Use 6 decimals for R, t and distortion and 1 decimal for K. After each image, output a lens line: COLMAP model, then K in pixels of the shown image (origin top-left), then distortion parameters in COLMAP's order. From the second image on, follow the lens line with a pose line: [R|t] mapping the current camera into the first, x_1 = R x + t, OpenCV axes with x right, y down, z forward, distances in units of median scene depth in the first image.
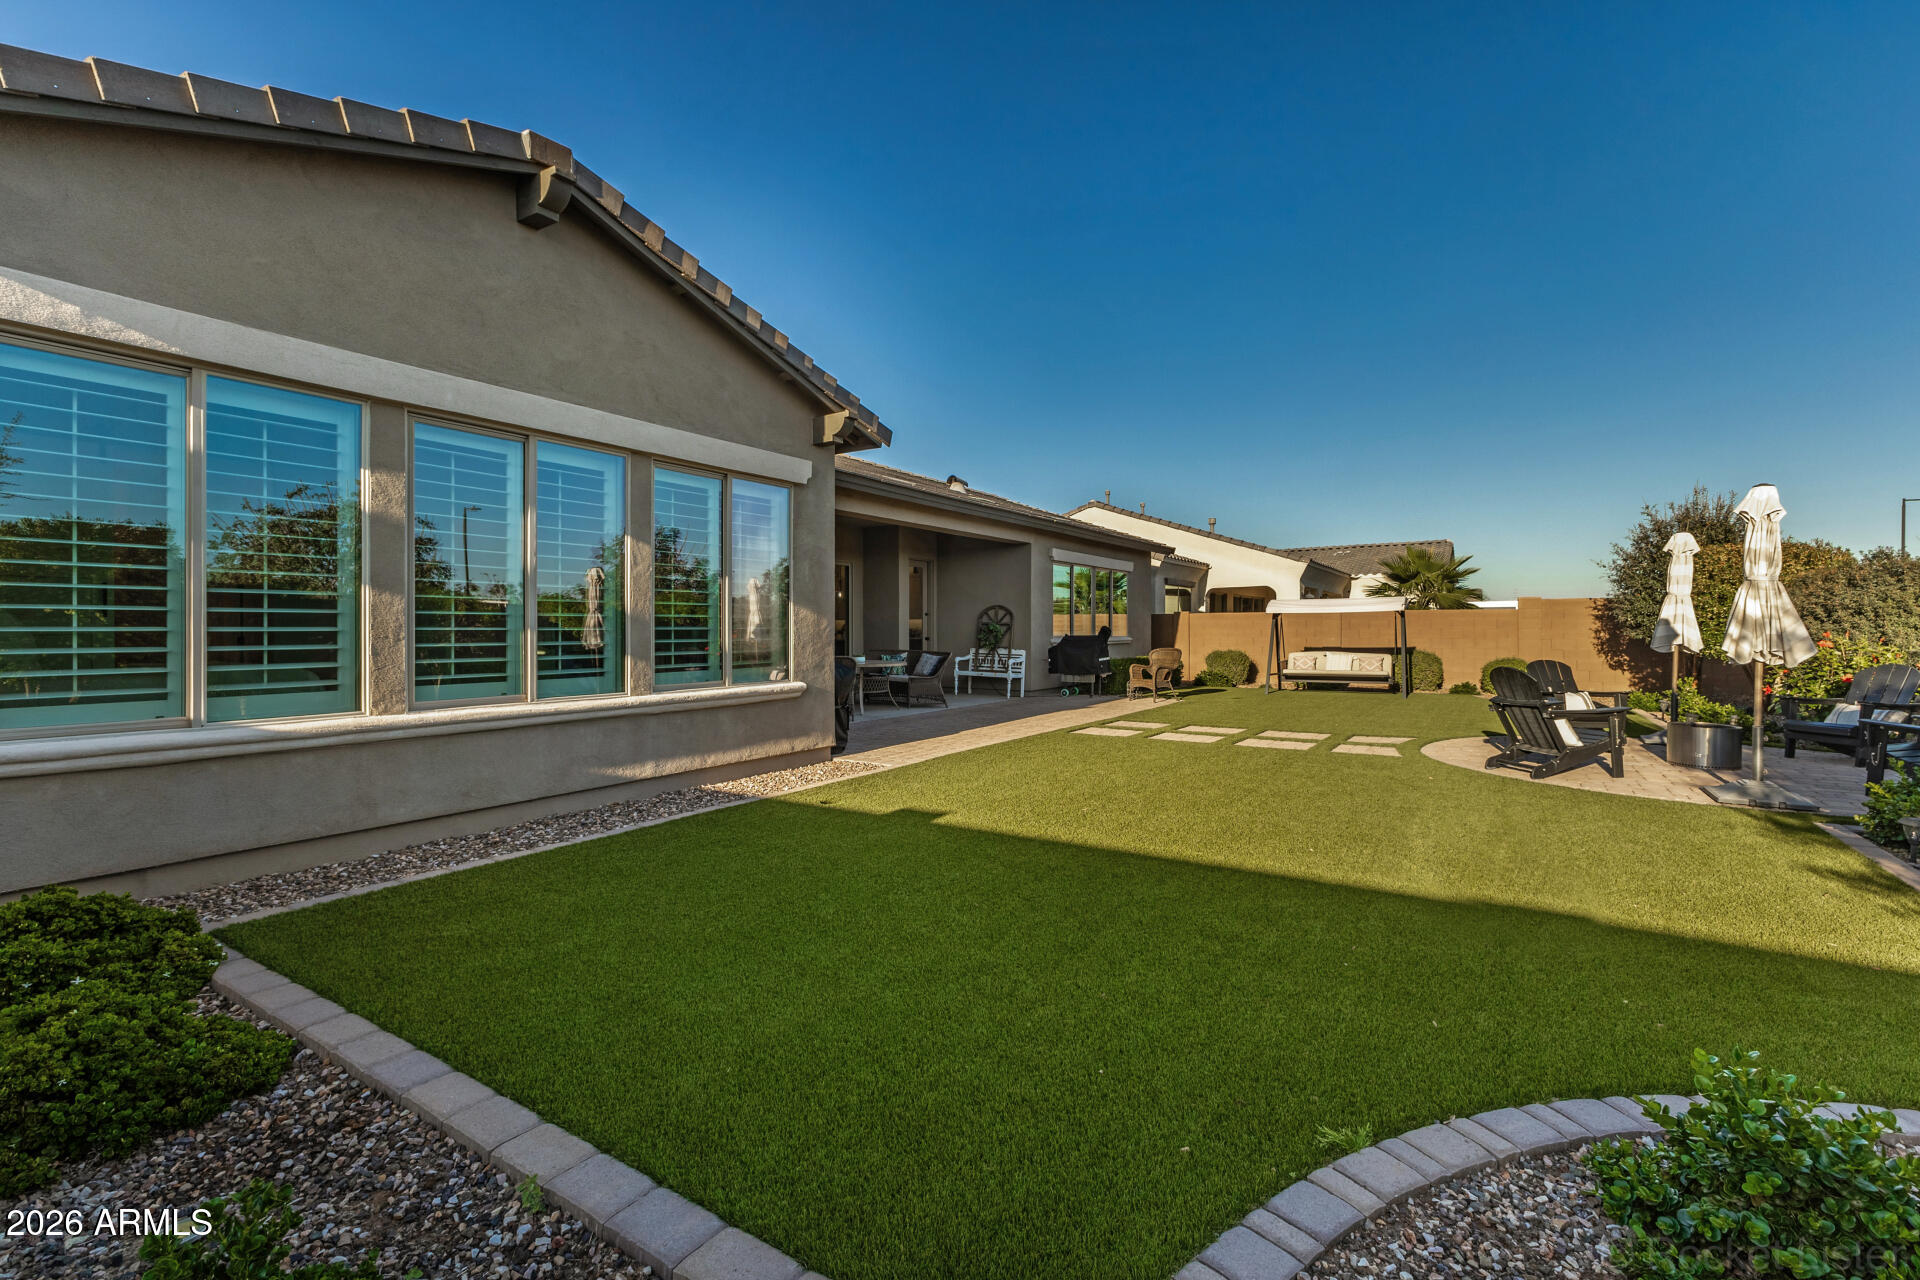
lens RADIAL K [[833.6, 0, 963.3], [0, 833.6, 627.4], [0, 0, 1]] dist [0.016535, -0.012859]
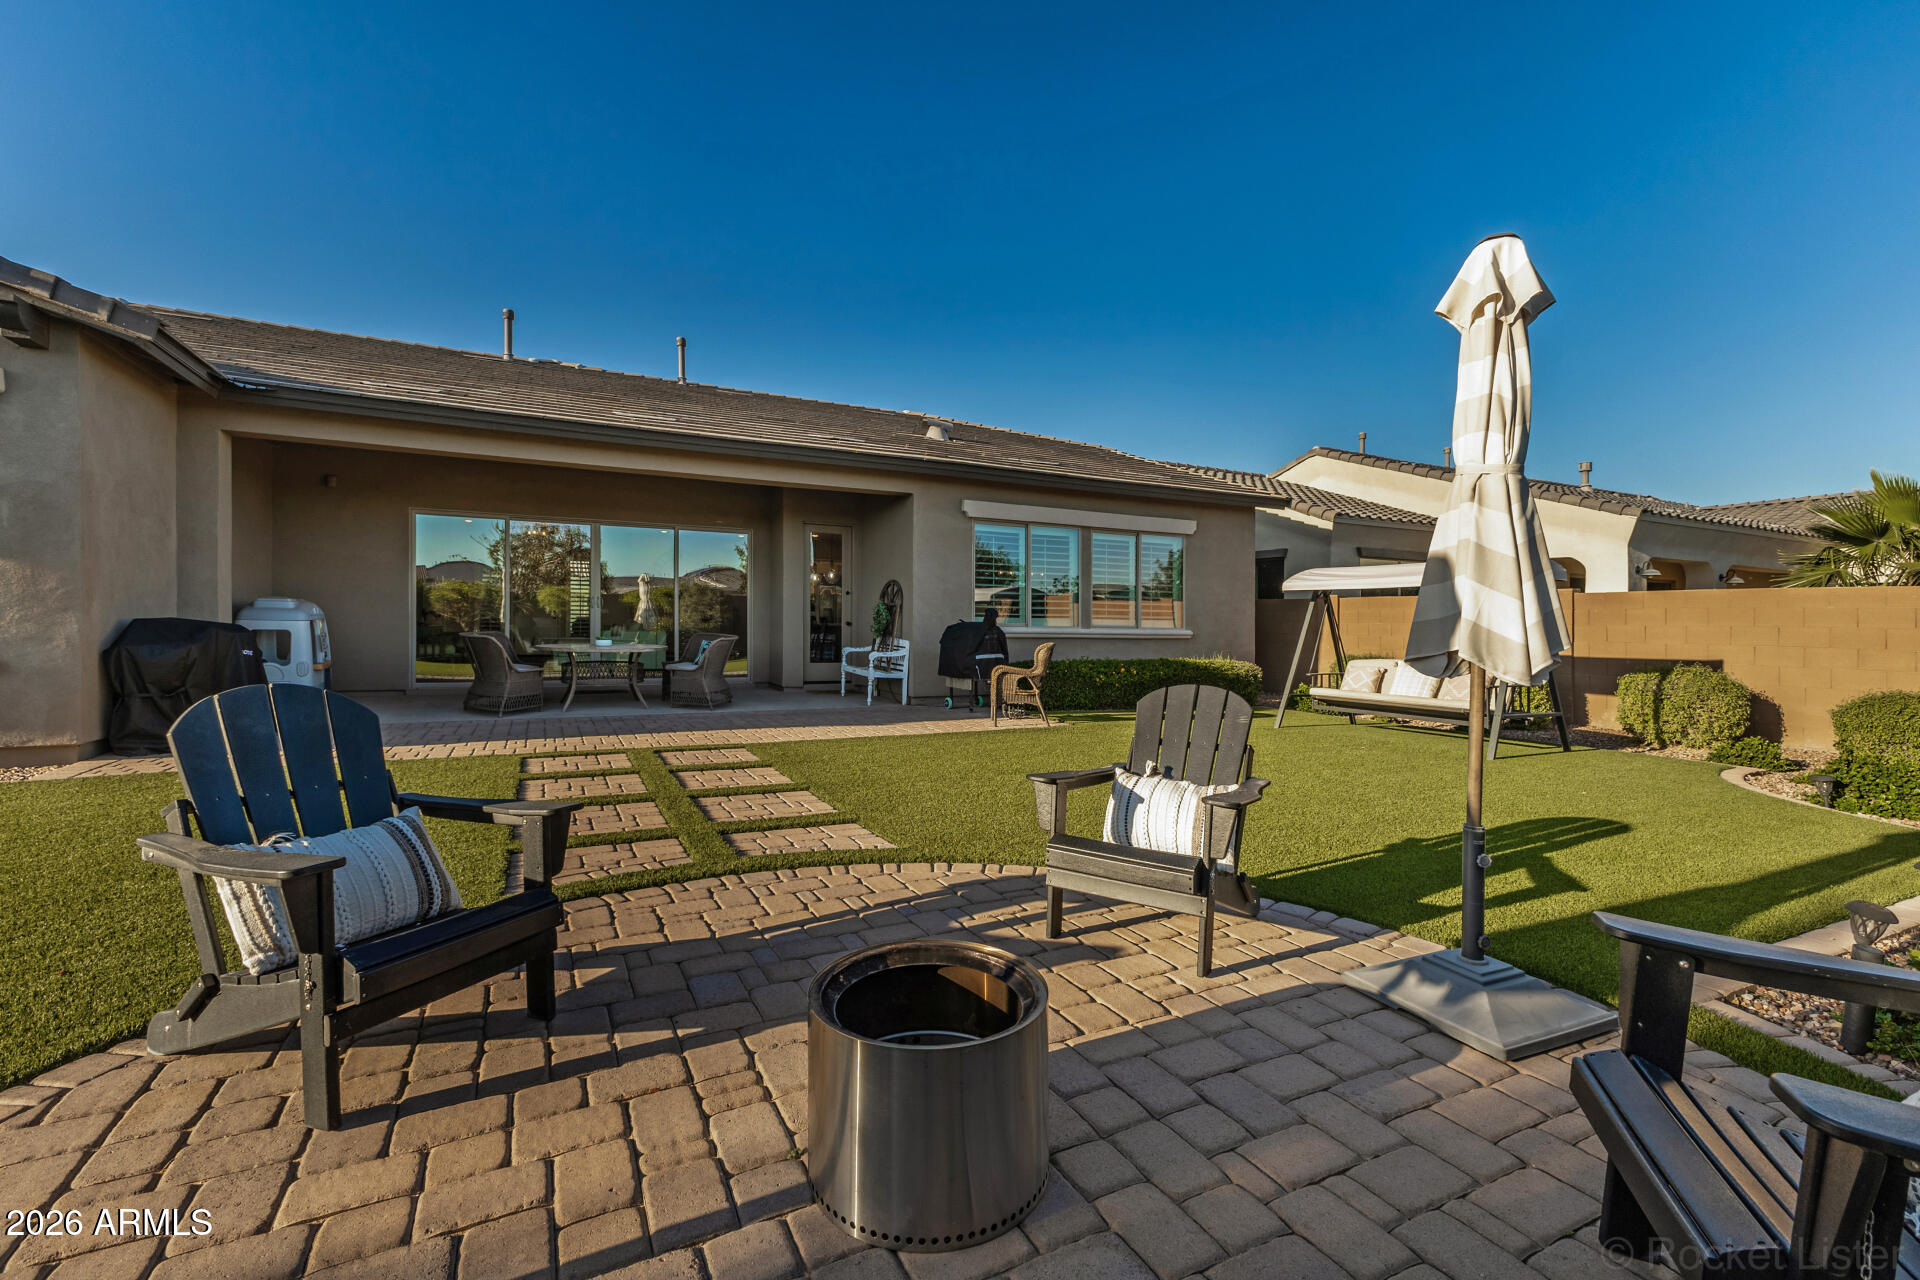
lens RADIAL K [[847.0, 0, 965.2], [0, 847.0, 626.0], [0, 0, 1]] dist [0.014003, -0.005261]
pose [[0.865172, 0.017037, -0.501185, 0.486456], [-0.017282, 0.999842, 0.004156, 0.010621], [0.501177, 0.005066, 0.865330, 0.379489]]
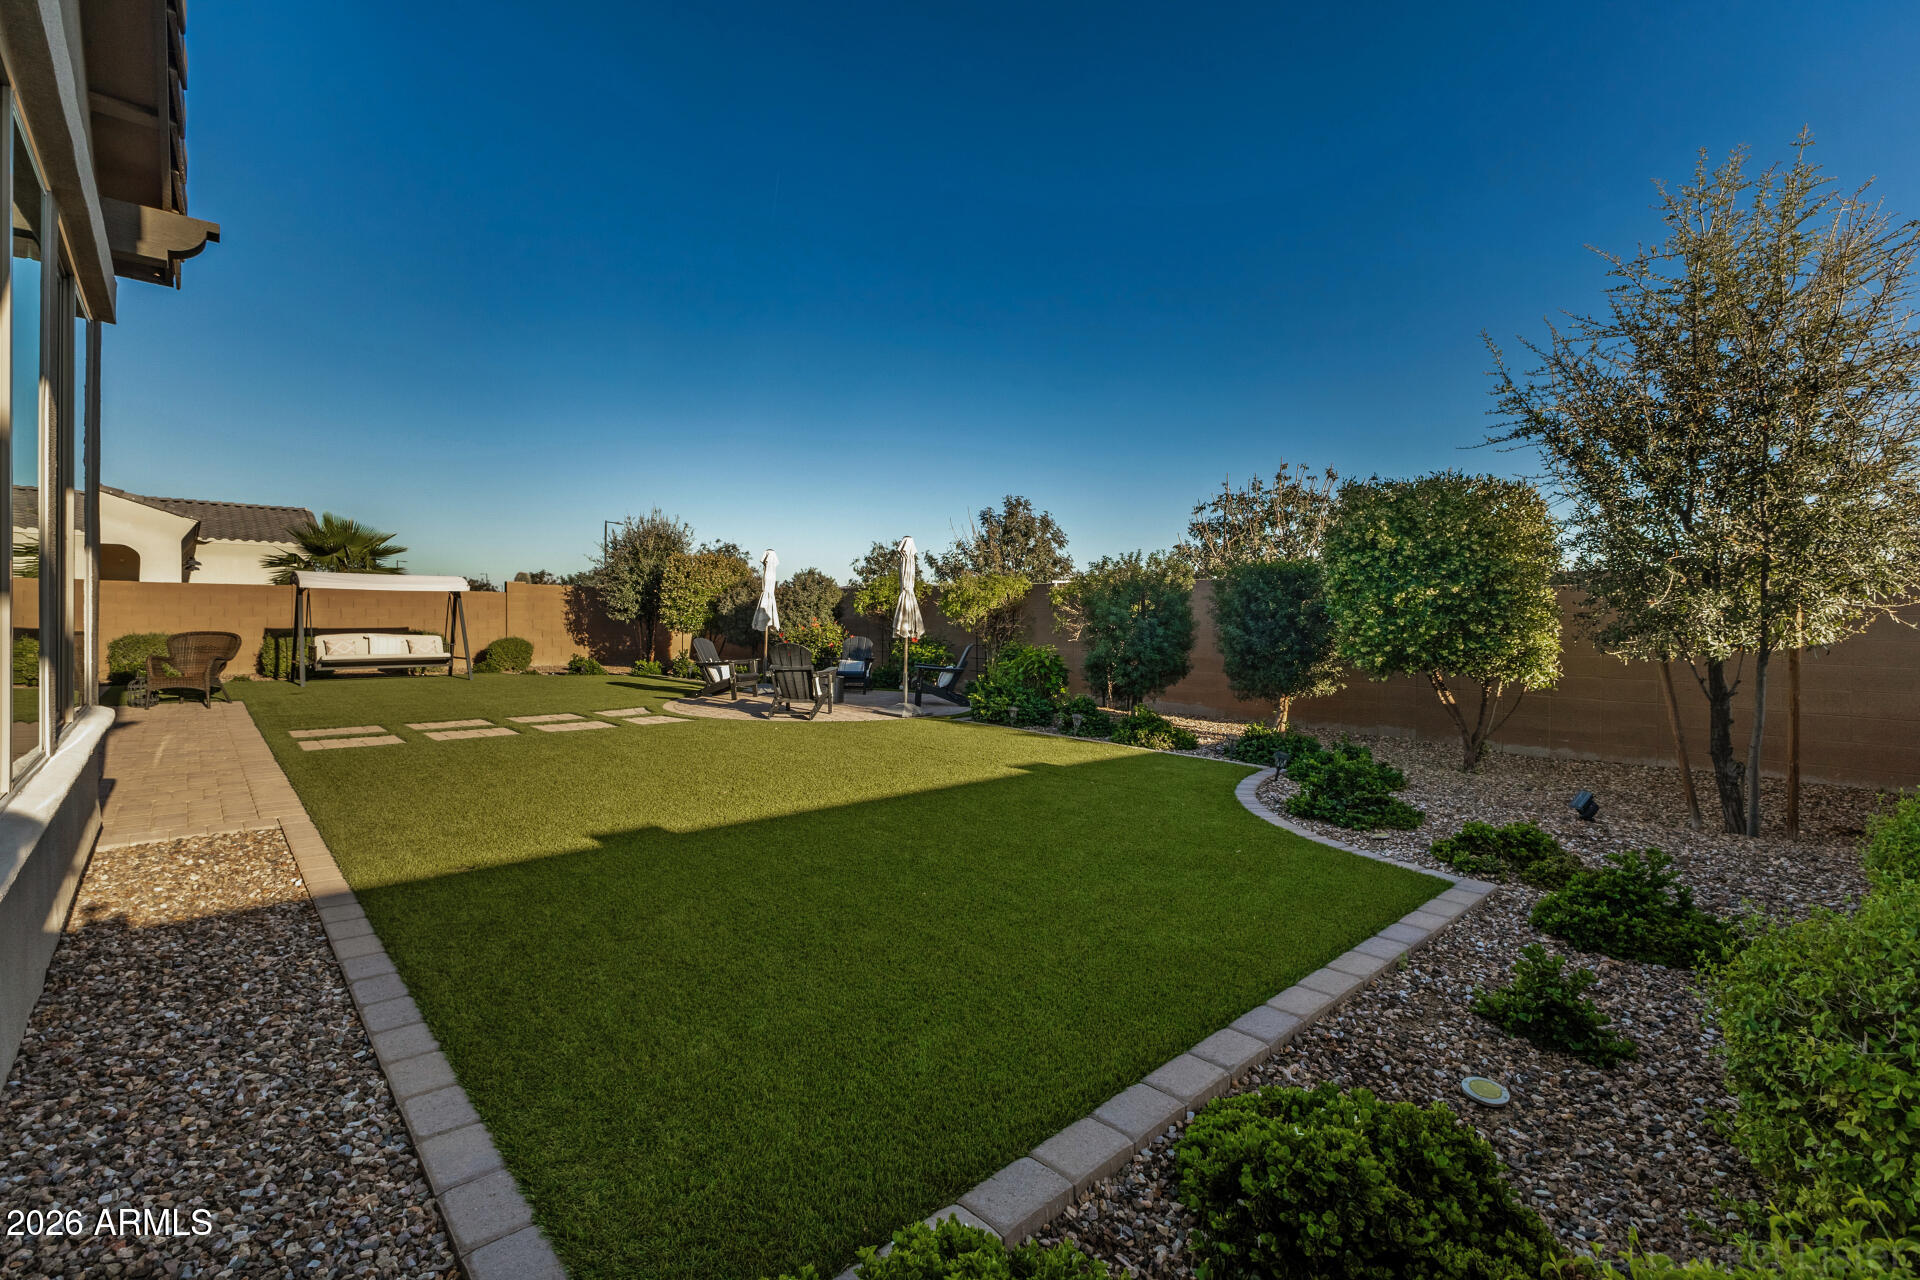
lens RADIAL K [[841.7, 0, 956.1], [0, 841.7, 634.8], [0, 0, 1]] dist [0.018476, -0.006567]
pose [[0.262054, -0.013992, 0.964952, -0.274837], [-0.019055, 0.999625, 0.019670, 0.000913], [-0.964865, -0.023541, 0.261689, 0.167974]]
